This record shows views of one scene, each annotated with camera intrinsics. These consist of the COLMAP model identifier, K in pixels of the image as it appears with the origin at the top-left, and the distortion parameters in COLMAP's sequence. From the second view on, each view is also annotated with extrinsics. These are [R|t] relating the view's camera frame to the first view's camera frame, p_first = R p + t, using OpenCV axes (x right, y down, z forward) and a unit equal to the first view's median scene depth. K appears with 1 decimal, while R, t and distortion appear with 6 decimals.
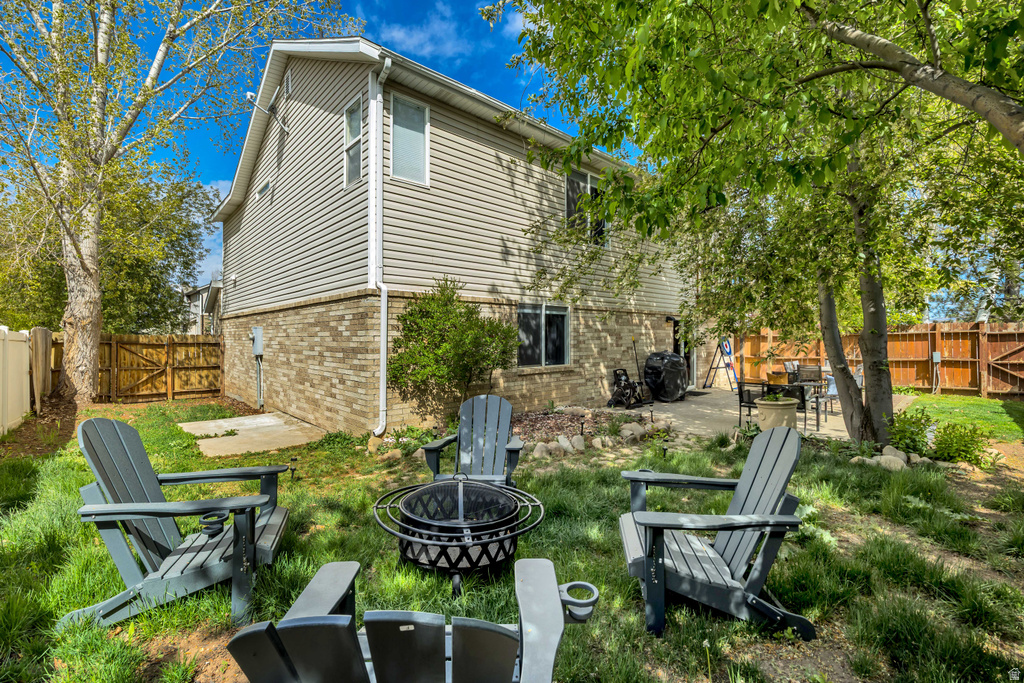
lens RADIAL K [[457.6, 0, 512.0], [0, 457.6, 339.4], [0, 0, 1]] dist [-0.000367, -0.000002]
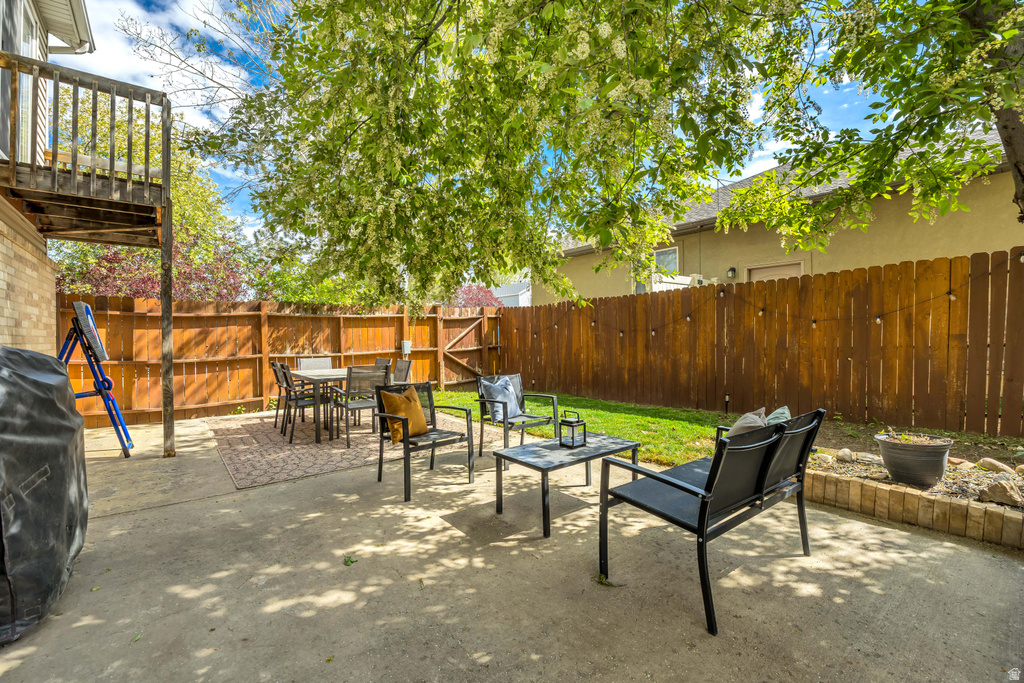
lens RADIAL K [[457.6, 0, 511.0], [0, 457.6, 340.4], [0, 0, 1]] dist [-0.000367, -0.000002]
pose [[0.066463, -0.004892, 0.997777, 0.160974], [0.011943, 0.999920, 0.004107, 0.026860], [-0.997717, 0.011644, 0.066516, 0.799189]]
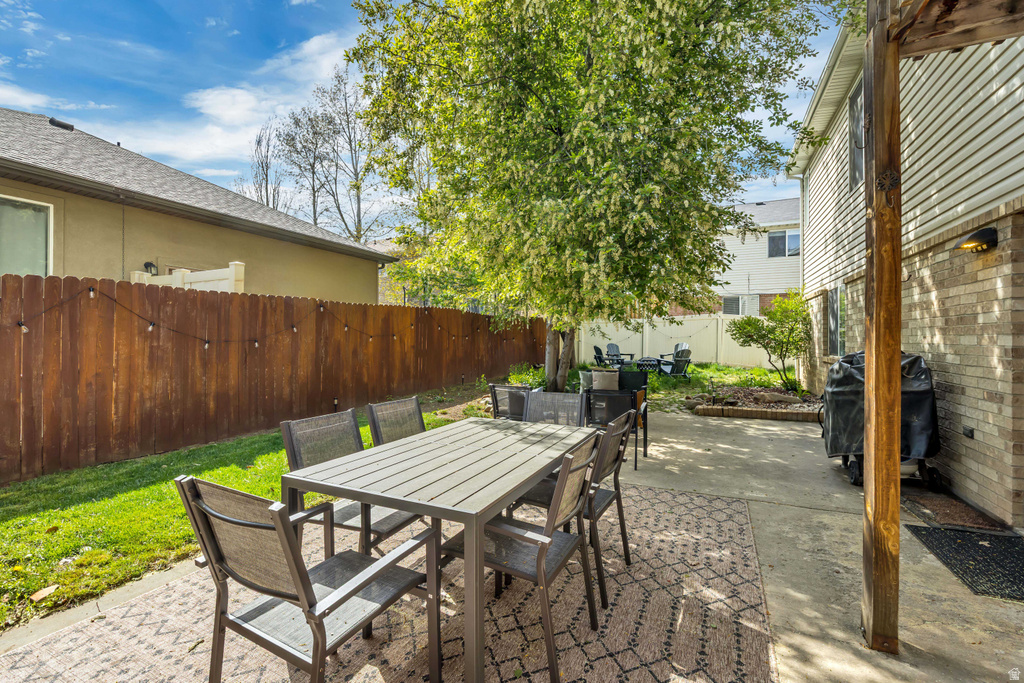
lens RADIAL K [[457.6, 0, 511.0], [0, 457.6, 340.0], [0, 0, 1]] dist [-0.000367, -0.000002]
pose [[-0.912806, 0.003008, -0.408382, 0.784800], [0.002788, 0.999995, 0.001133, 0.016291], [0.408384, -0.000104, -0.912810, 1.263970]]
